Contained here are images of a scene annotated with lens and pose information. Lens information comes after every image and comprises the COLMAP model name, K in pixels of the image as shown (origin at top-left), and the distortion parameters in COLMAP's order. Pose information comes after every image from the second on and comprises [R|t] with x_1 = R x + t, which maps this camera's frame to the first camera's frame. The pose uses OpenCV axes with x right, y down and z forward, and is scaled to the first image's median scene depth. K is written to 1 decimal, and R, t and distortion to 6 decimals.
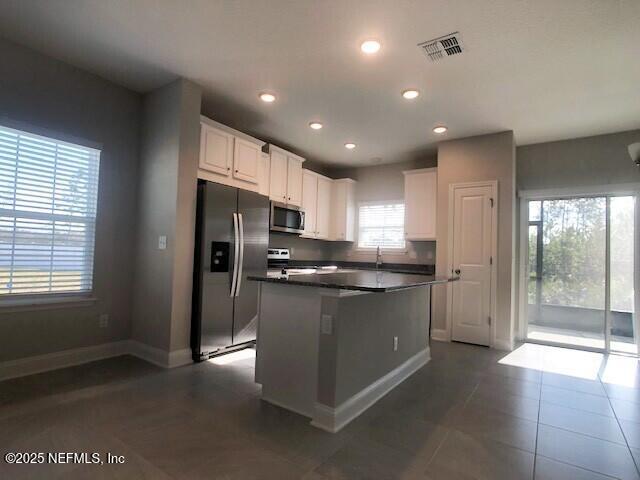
lens RADIAL K [[338.7, 0, 318.7], [0, 338.7, 243.1], [0, 0, 1]] dist [-0.017295, 0.000749]
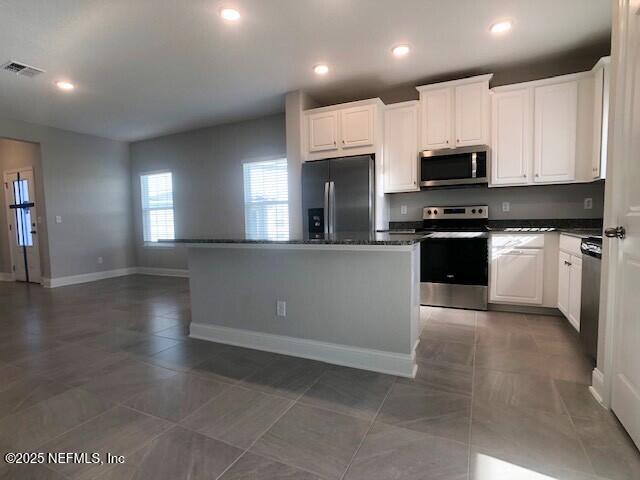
lens RADIAL K [[338.7, 0, 315.0], [0, 338.7, 246.7], [0, 0, 1]] dist [-0.017295, 0.000749]
pose [[0.148214, 0.037207, -0.988255, 0.733355], [0.064480, 0.996802, 0.047200, 0.060821], [0.986851, -0.070719, 0.145341, 0.627529]]
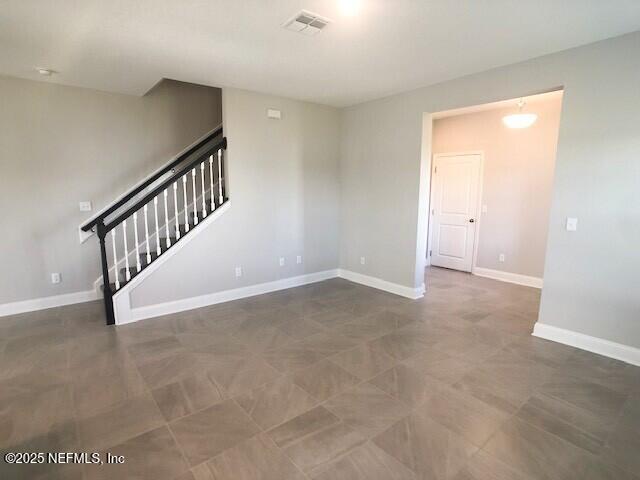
lens RADIAL K [[338.7, 0, 314.7], [0, 338.7, 240.5], [0, 0, 1]] dist [-0.017295, 0.000749]
pose [[-0.959069, -0.078025, 0.272212, -0.396676], [-0.043418, 0.990442, 0.130919, -0.085923], [-0.279825, 0.113741, -0.953289, 0.672097]]
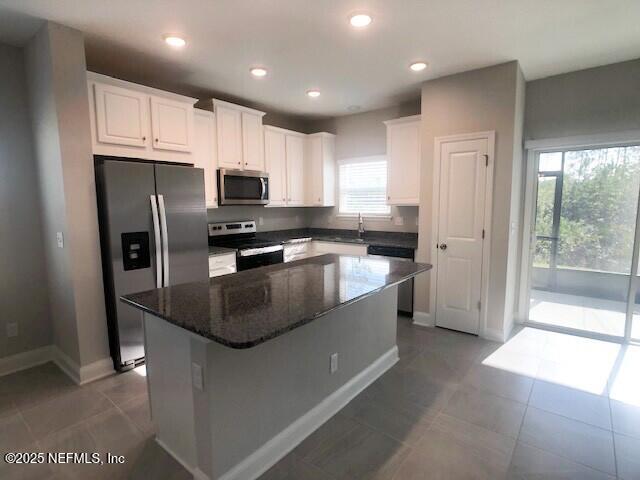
lens RADIAL K [[338.7, 0, 315.3], [0, 338.7, 240.2], [0, 0, 1]] dist [-0.017295, 0.000749]
pose [[0.996643, -0.034751, -0.074134, 0.162527], [0.045332, 0.988216, 0.146197, -0.066665], [0.068180, -0.149066, 0.986474, 0.167893]]
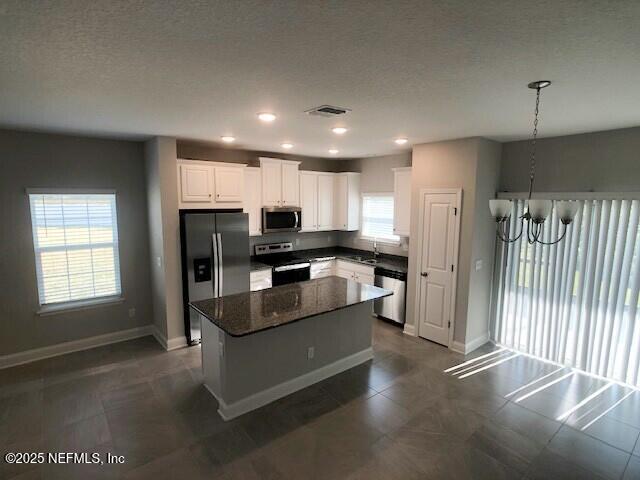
lens RADIAL K [[338.7, 0, 316.7], [0, 338.7, 238.4], [0, 0, 1]] dist [-0.017295, 0.000749]
pose [[0.960765, 0.004139, -0.277334, 0.383026], [0.037496, 0.988771, 0.144655, -0.194514], [0.274818, -0.149378, 0.949822, -0.076994]]
